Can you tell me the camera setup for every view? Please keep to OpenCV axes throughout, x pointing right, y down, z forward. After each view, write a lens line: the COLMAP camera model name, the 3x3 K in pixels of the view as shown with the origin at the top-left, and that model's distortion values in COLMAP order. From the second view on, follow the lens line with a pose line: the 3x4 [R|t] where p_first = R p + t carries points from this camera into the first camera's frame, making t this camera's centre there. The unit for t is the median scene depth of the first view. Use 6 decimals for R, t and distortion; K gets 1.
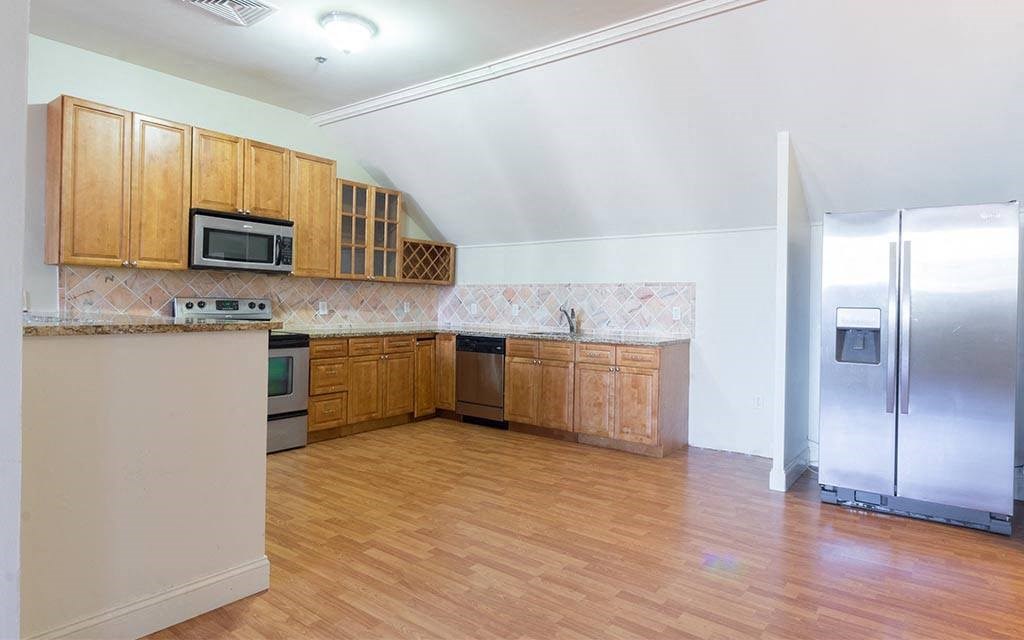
lens RADIAL K [[578.5, 0, 539.6], [0, 578.5, 302.2], [0, 0, 1]] dist [-0.001927, -0.000730]
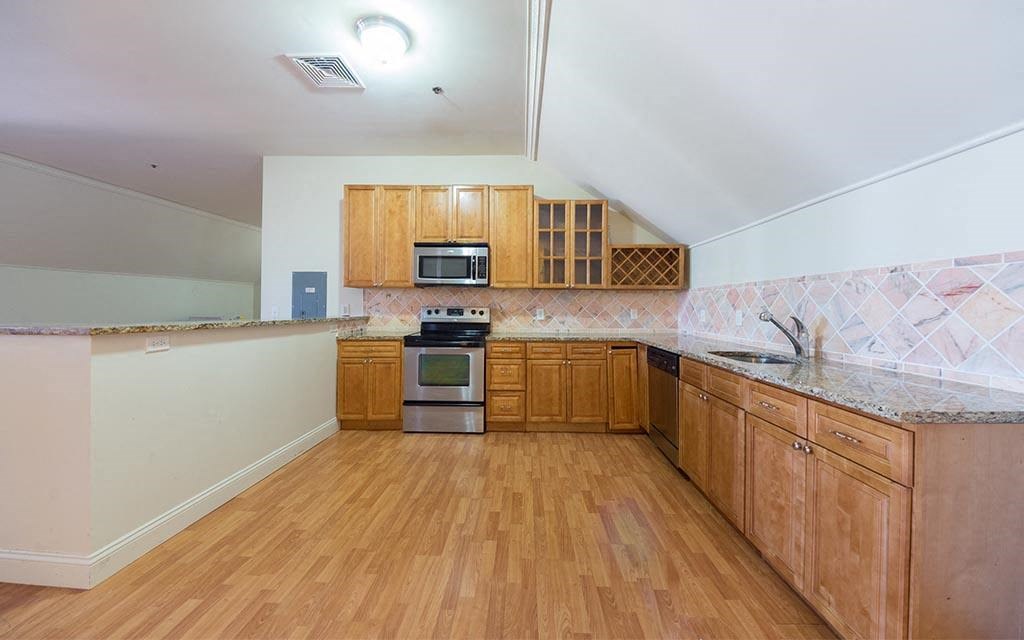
lens RADIAL K [[365.0, 0, 512.3], [0, 365.0, 303.6], [0, 0, 1]] dist [-0.002099, -0.000316]
pose [[0.565622, -0.020809, -0.824402, 0.228960], [0.005522, 0.999755, -0.021447, 0.004393], [0.824646, 0.007579, 0.565598, 0.606706]]
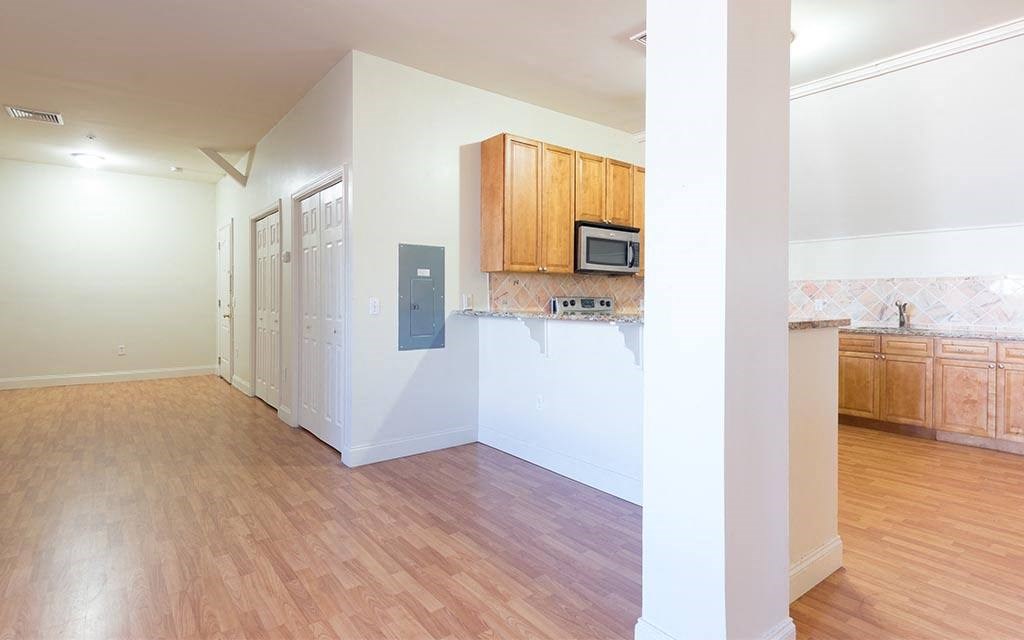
lens RADIAL K [[526.6, 0, 511.7], [0, 526.6, 298.8], [0, 0, 1]] dist [-0.000363, -0.000517]
pose [[0.962357, -0.011822, -0.271531, -0.386016], [0.012306, 0.999924, 0.000081, -0.005461], [0.271509, -0.003419, 0.962430, -0.054013]]
